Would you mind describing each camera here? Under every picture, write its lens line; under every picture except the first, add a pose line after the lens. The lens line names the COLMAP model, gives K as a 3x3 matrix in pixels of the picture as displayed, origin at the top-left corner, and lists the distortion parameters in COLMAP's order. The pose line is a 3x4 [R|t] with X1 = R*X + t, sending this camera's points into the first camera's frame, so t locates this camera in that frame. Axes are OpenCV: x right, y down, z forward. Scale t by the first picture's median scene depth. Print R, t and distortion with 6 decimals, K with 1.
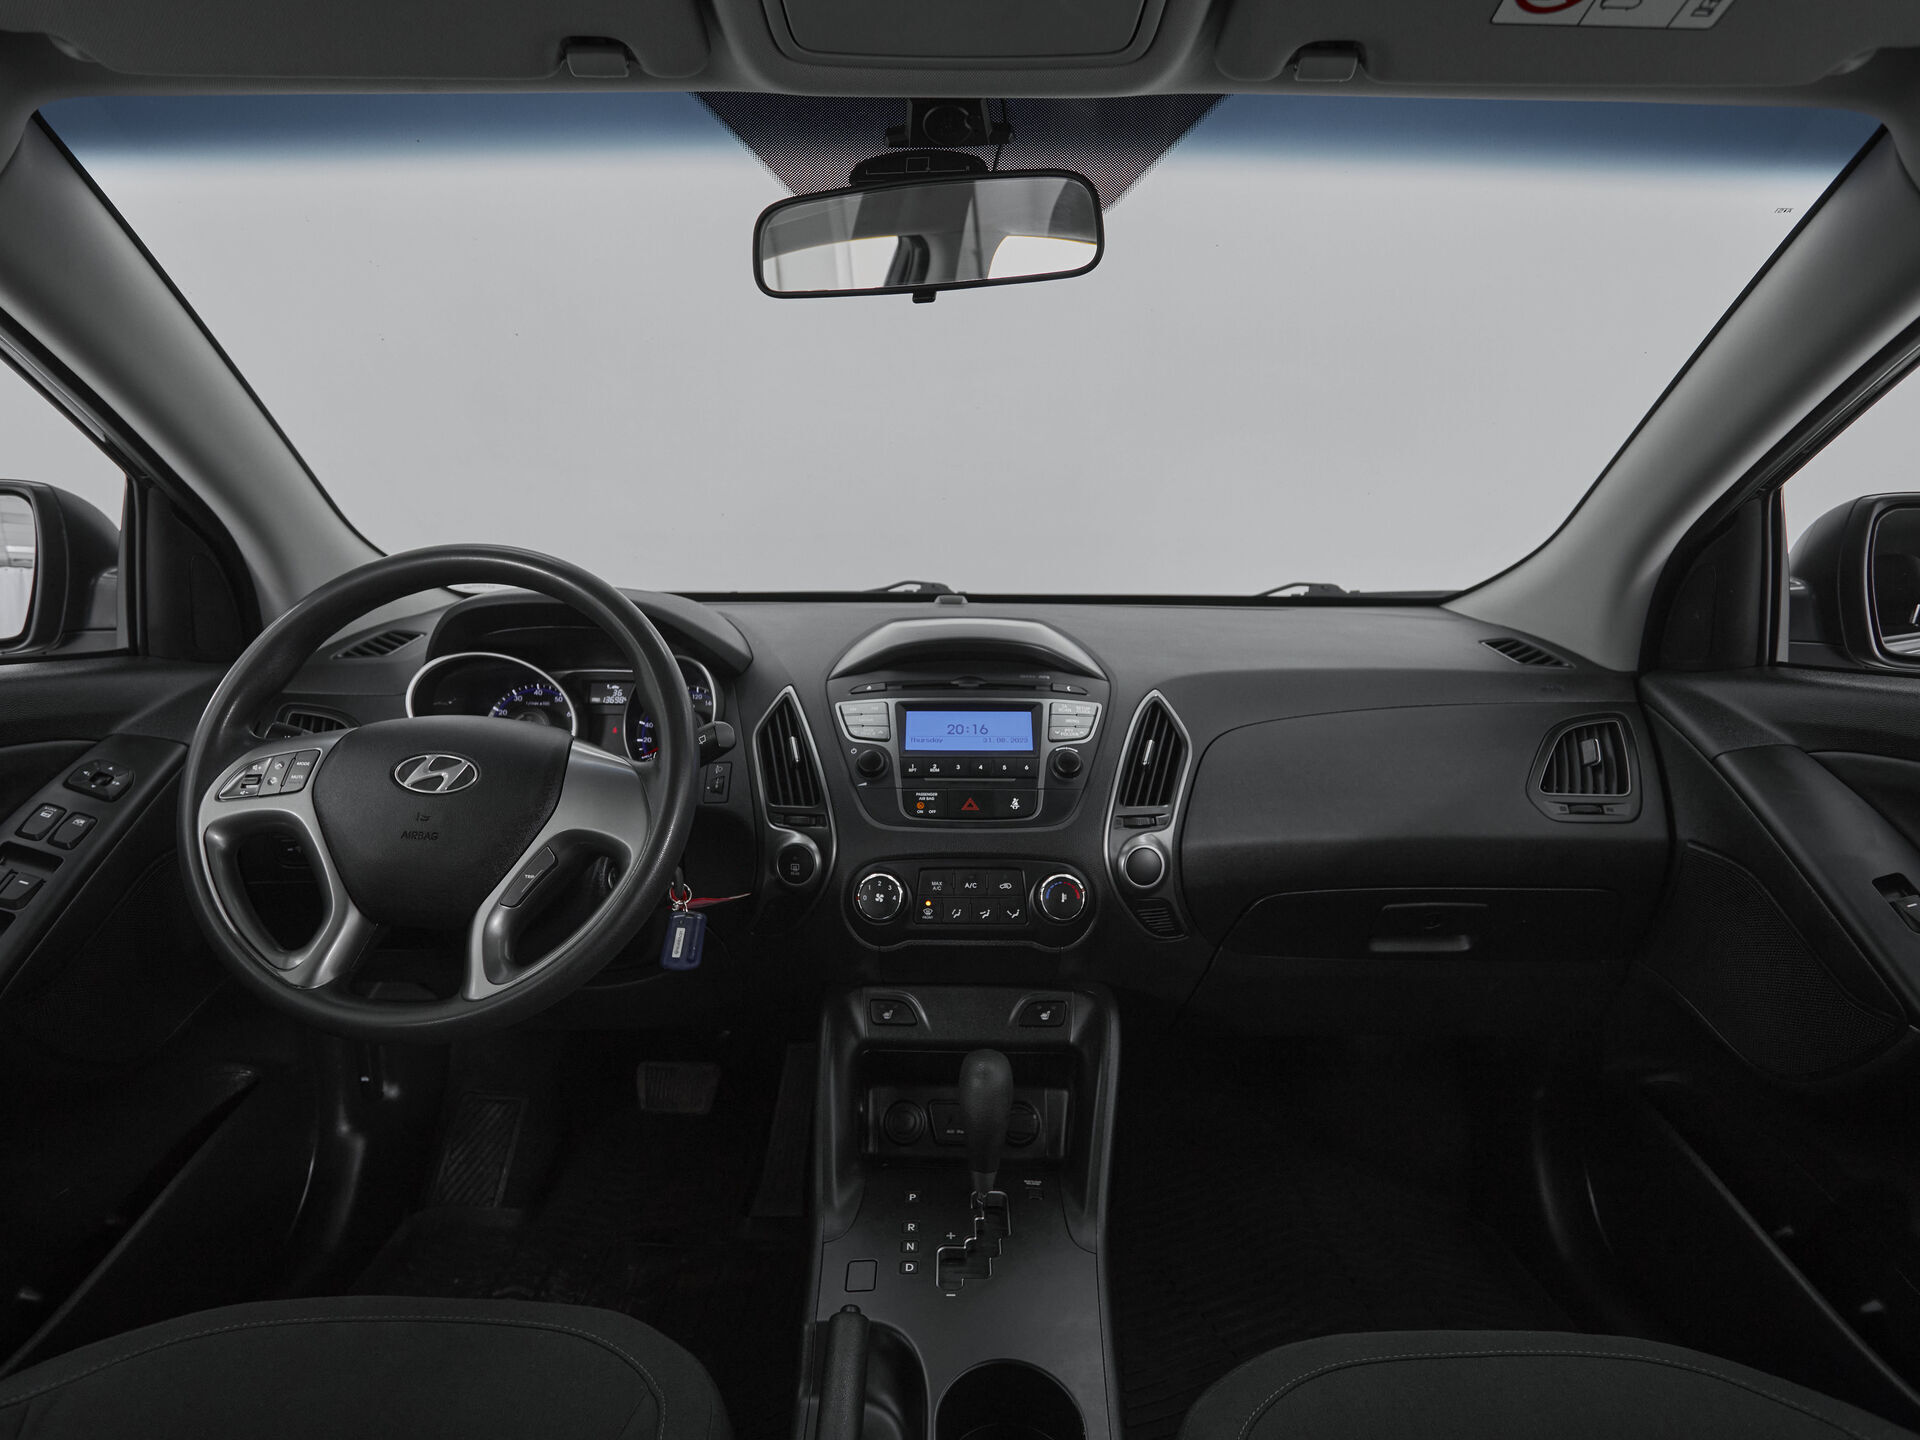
lens RADIAL K [[944.7, 0, 960.0], [0, 944.7, 720.0], [0, 0, 1]] dist [-0.010263, -0.000447]
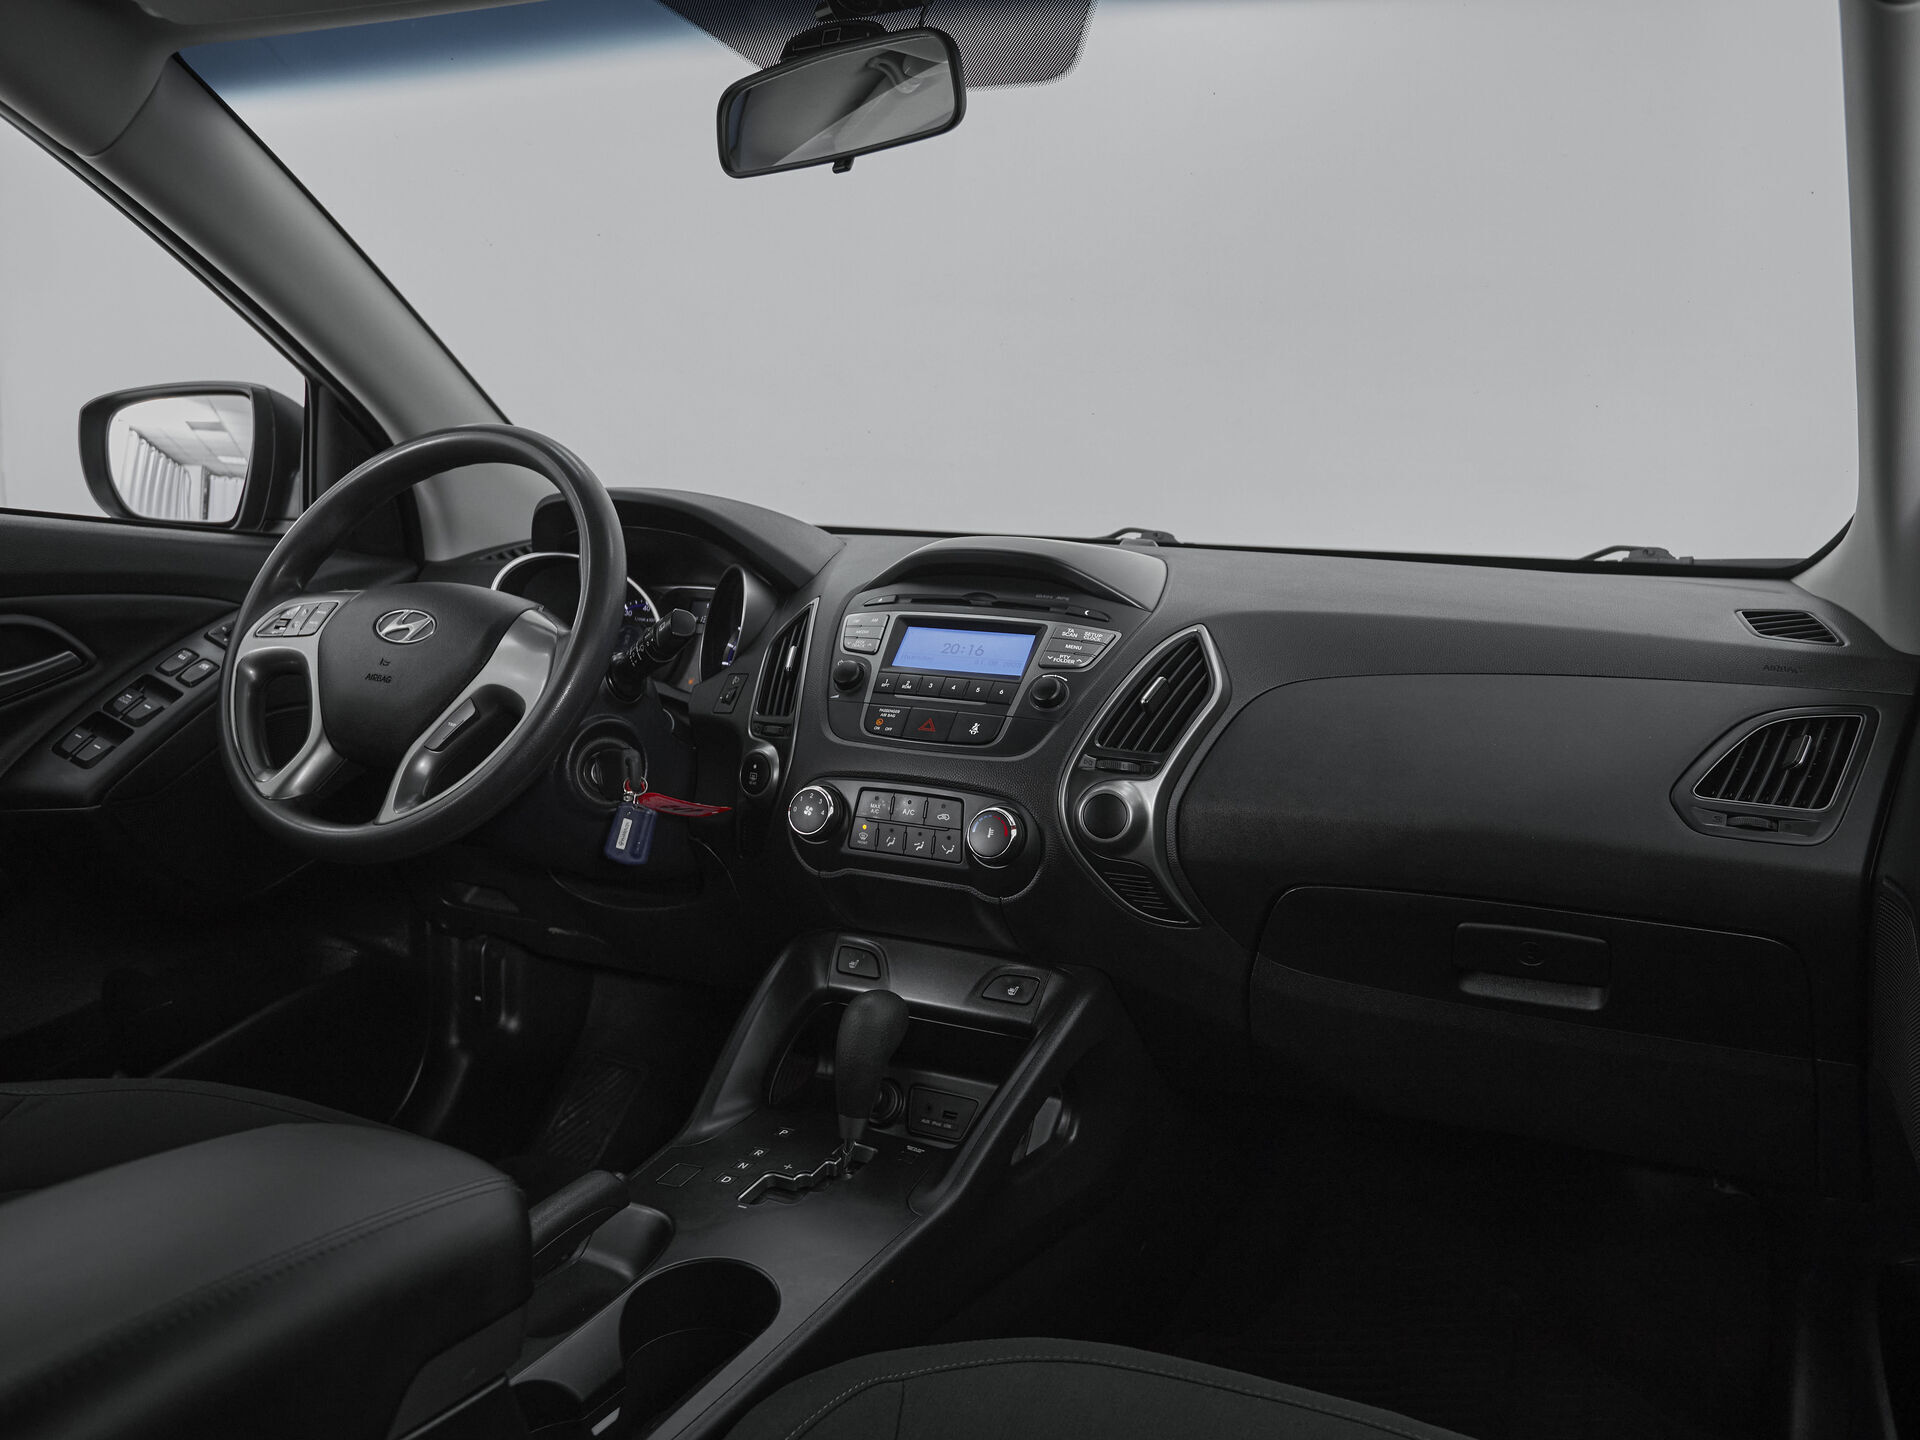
lens RADIAL K [[1330.2, 0, 1141.0], [0, 1330.2, 732.3], [0, 0, 1]] dist [-0.051202, 0.029783]
pose [[0.939569, 0.082790, -0.332199, 0.590866], [-0.101195, 0.994123, -0.038459, 0.119268], [0.327063, 0.069752, 0.942425, -0.106074]]
